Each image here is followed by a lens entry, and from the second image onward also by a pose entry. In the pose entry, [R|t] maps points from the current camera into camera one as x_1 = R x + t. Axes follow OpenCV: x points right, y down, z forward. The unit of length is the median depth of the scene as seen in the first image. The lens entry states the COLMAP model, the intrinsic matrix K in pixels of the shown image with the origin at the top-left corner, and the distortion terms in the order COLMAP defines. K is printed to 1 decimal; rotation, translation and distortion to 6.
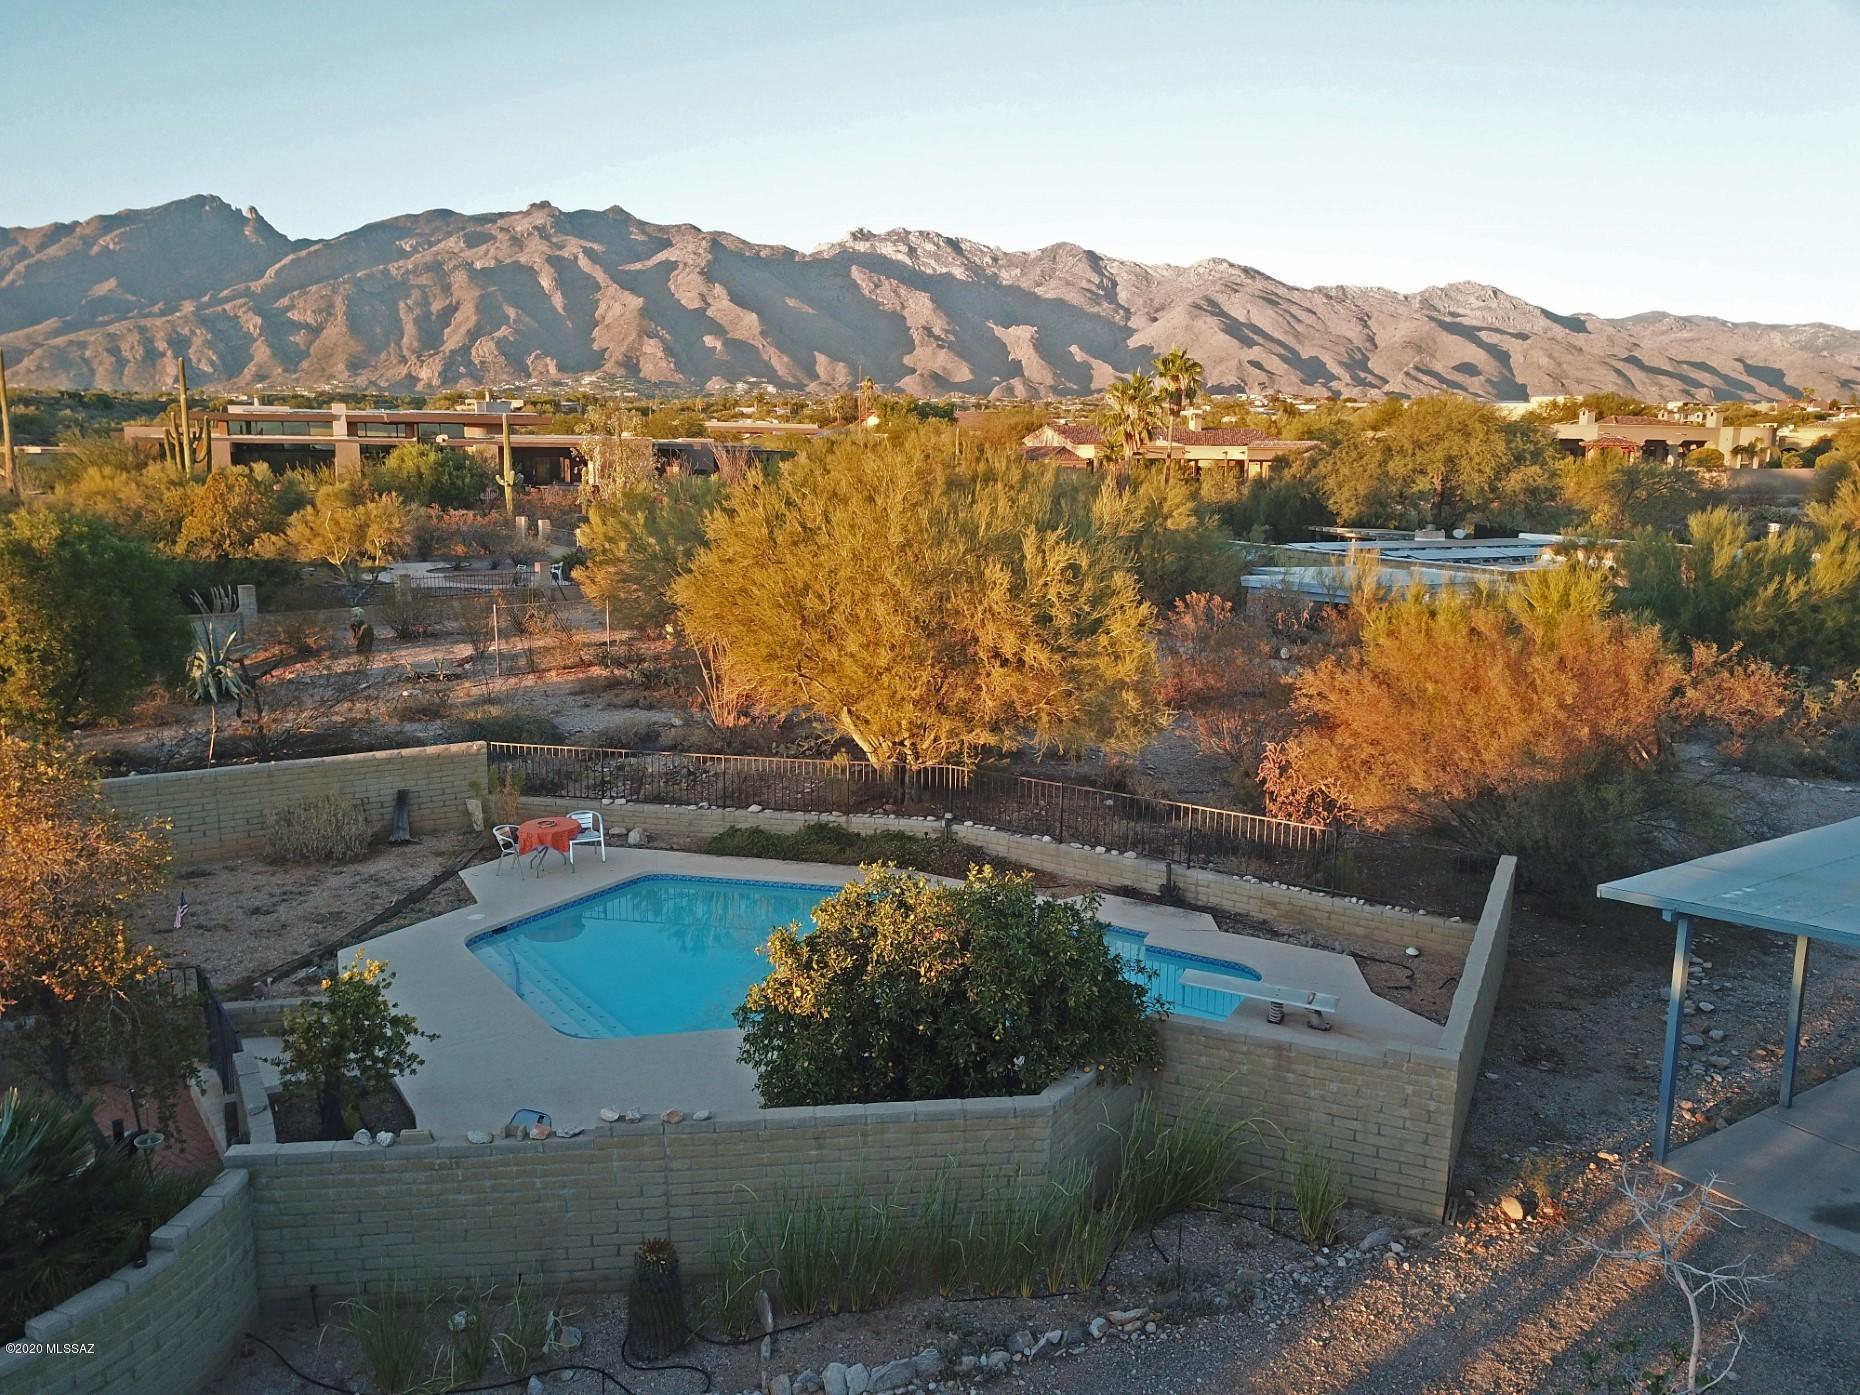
lens RADIAL K [[1430.0, 0, 924.7], [0, 1430.0, 700.4], [0, 0, 1]] dist [0.012100, -0.015176]
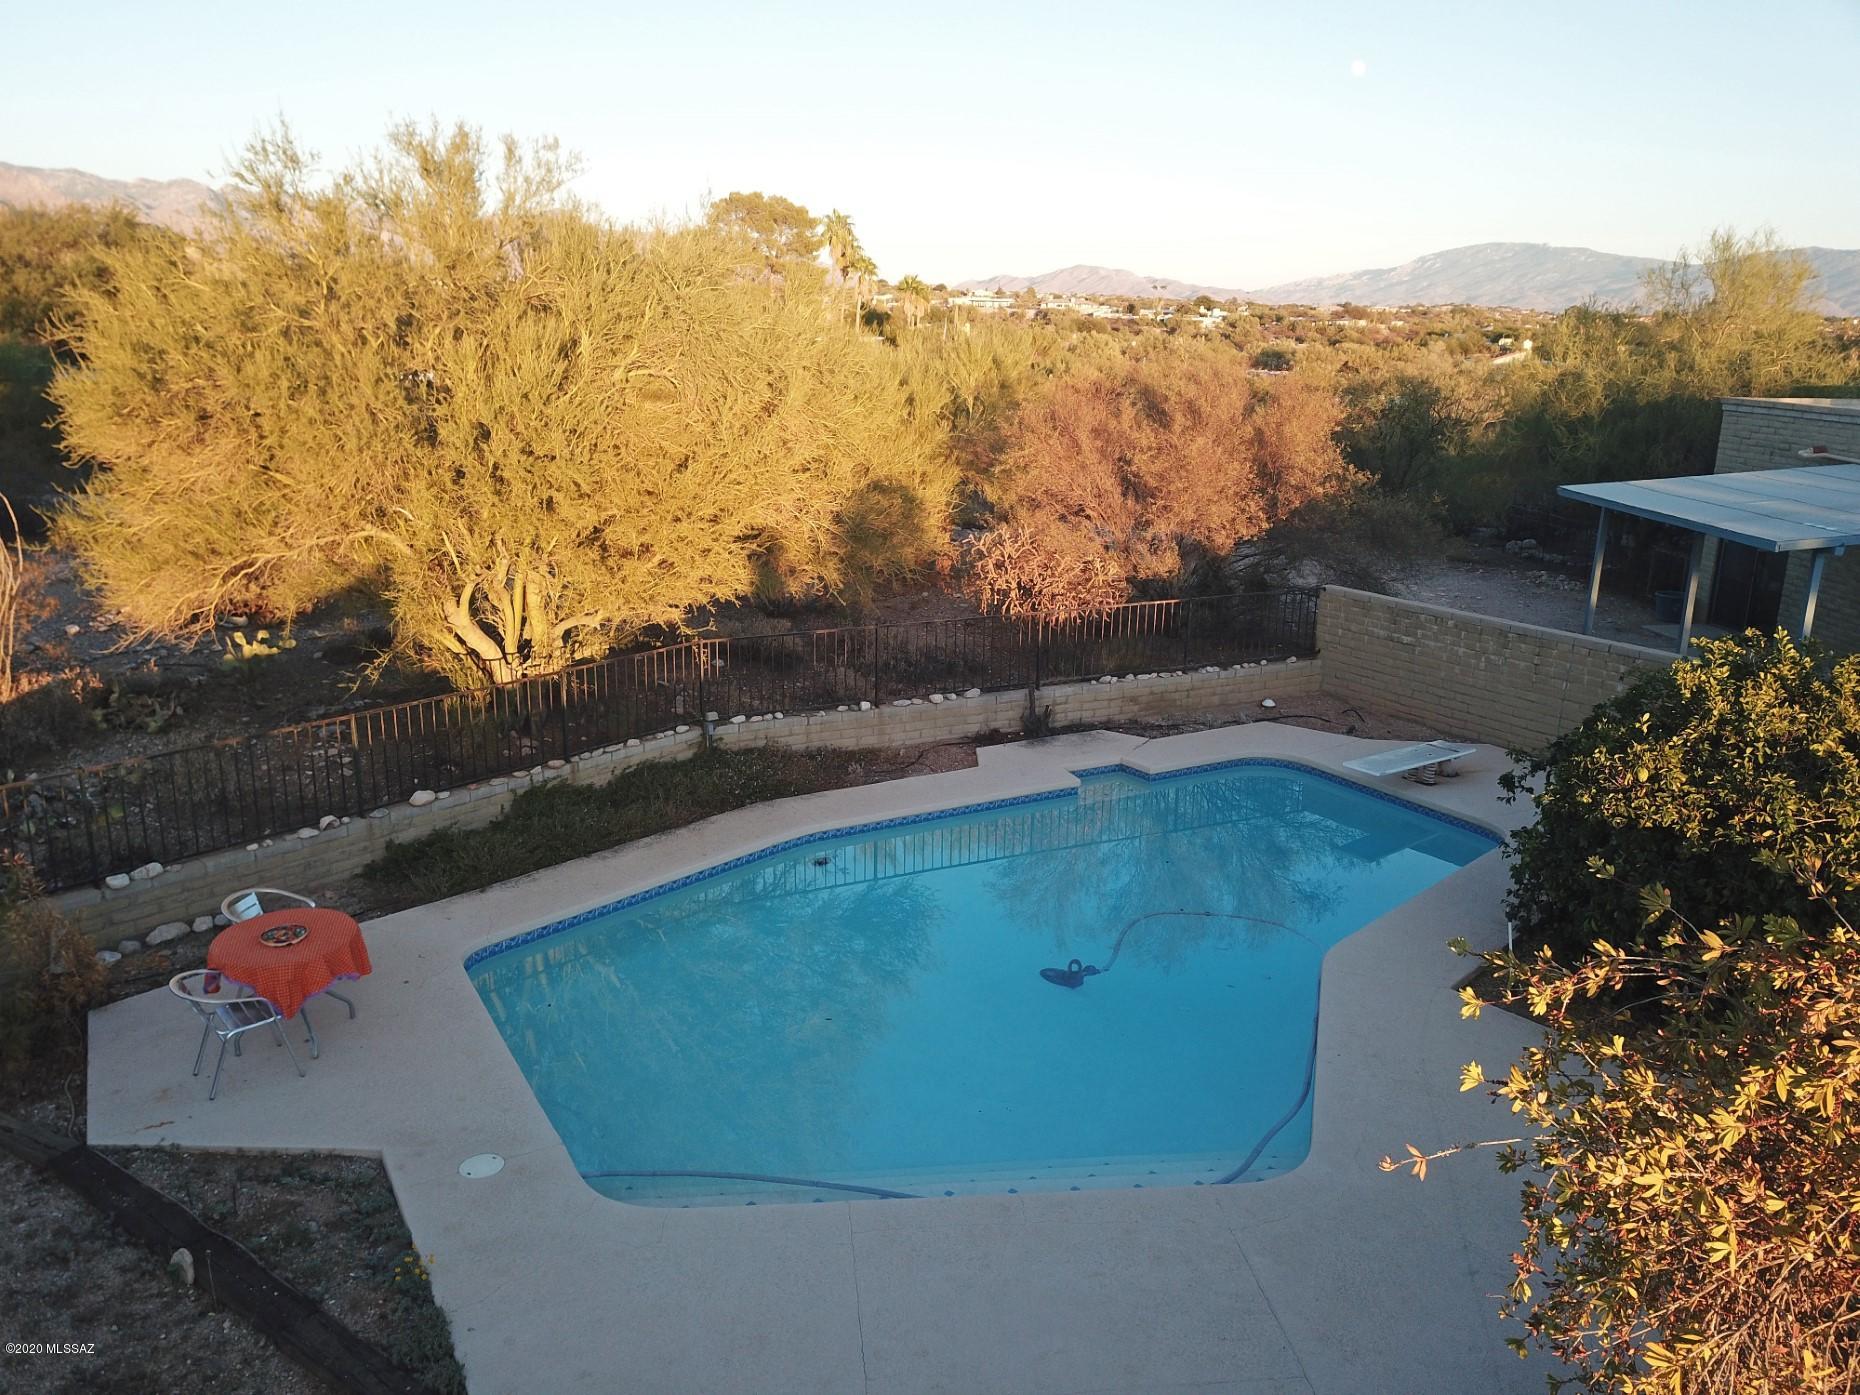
lens RADIAL K [[1430.0, 0, 938.3], [0, 1430.0, 687.1], [0, 0, 1]] dist [0.012100, -0.015176]
pose [[0.475970, -0.221303, 0.851162, -0.390040], [0.144588, 0.974344, 0.172477, -0.024091], [-0.867494, 0.040974, 0.495756, 0.464355]]
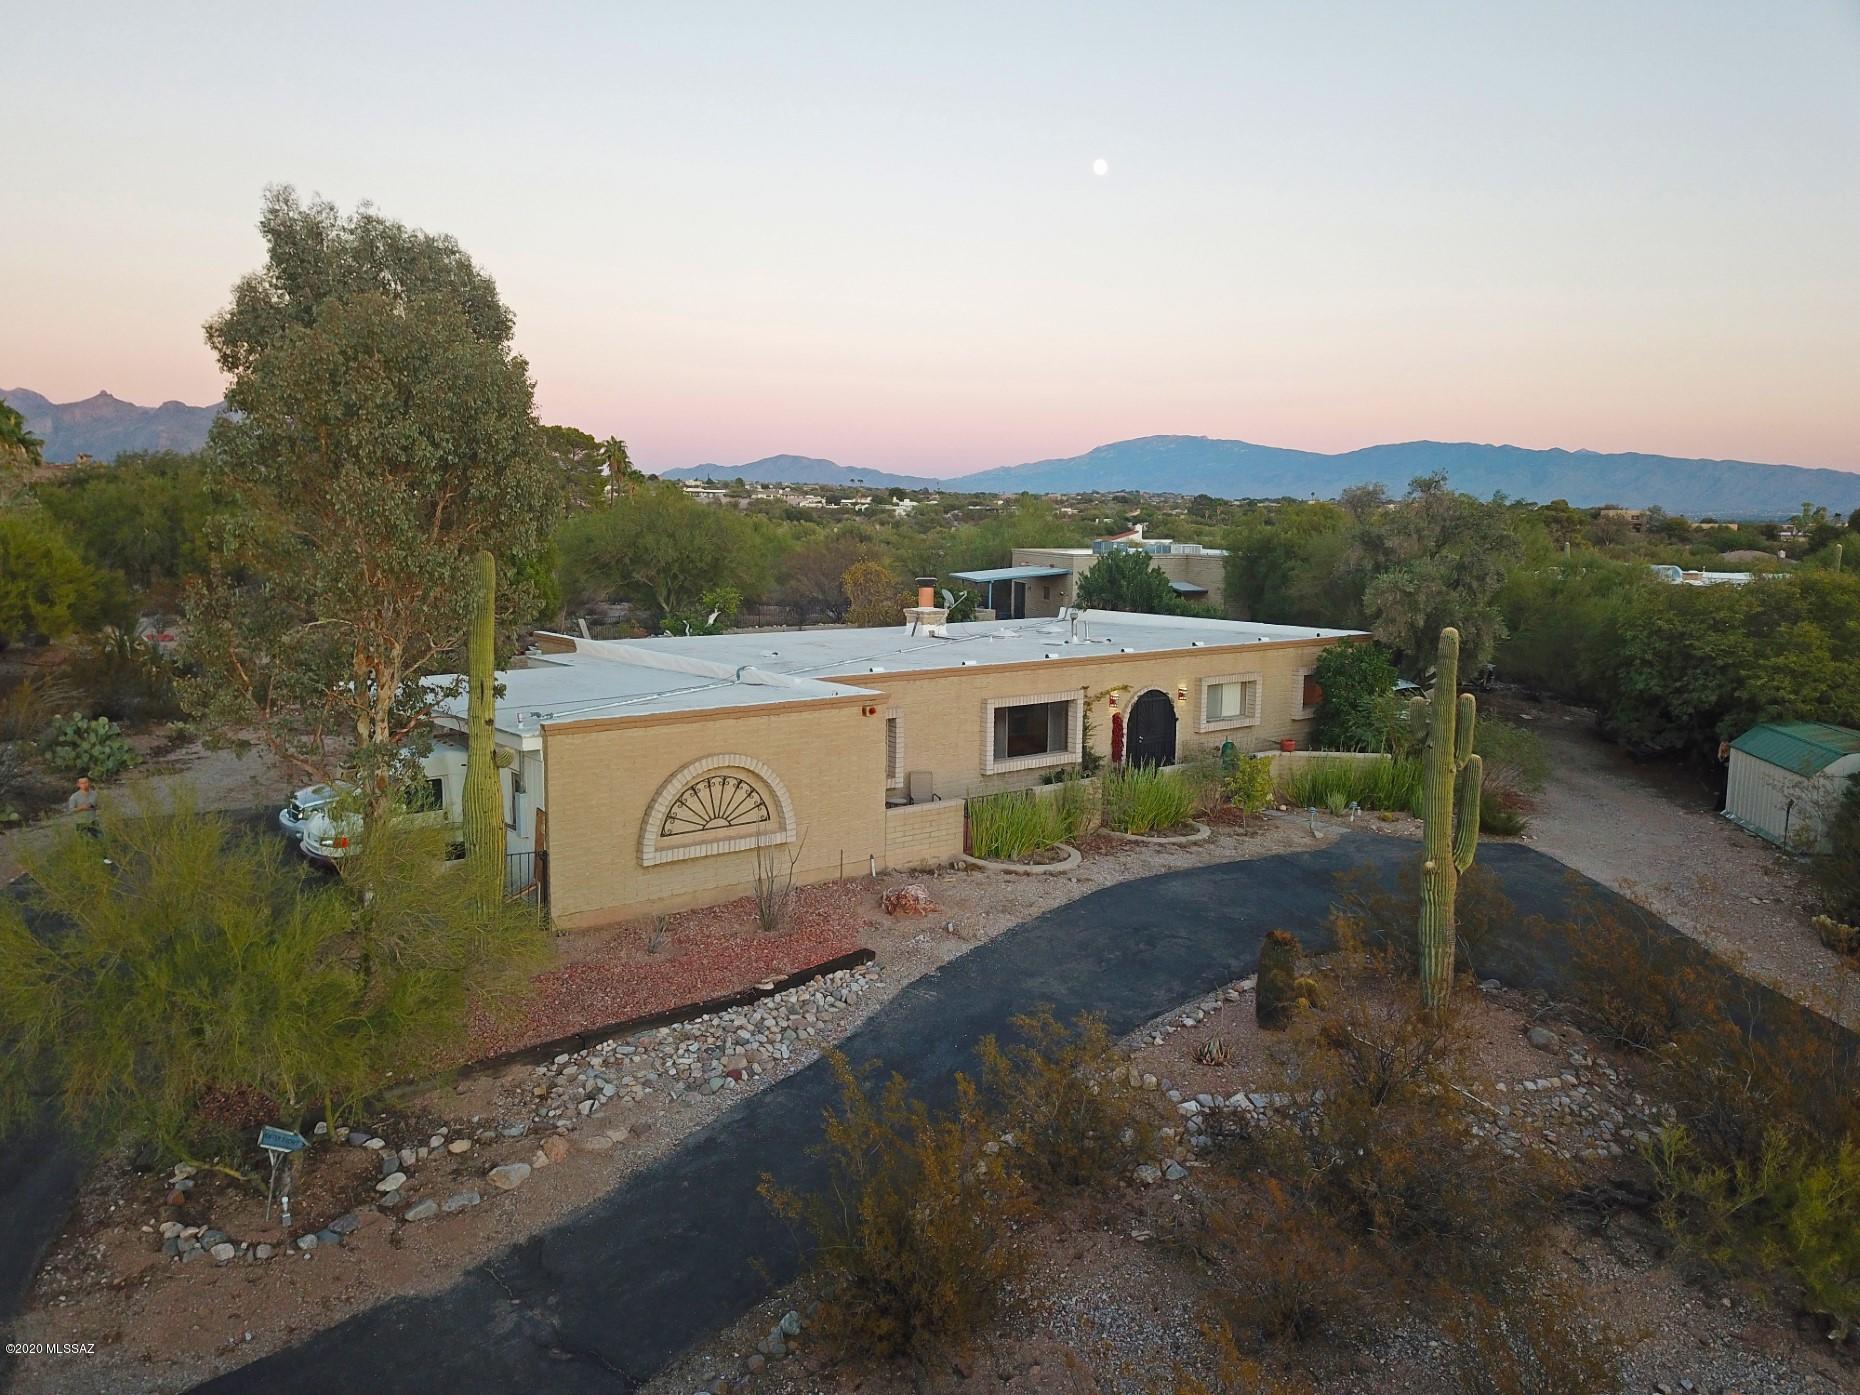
lens RADIAL K [[1430.0, 0, 929.6], [0, 1430.0, 703.6], [0, 0, 1]] dist [0.012100, -0.015176]
pose [[0.296535, -0.136347, 0.945239, -1.852340], [0.165758, 0.982082, 0.089661, 0.044627], [-0.940527, 0.130093, 0.313823, -0.117115]]
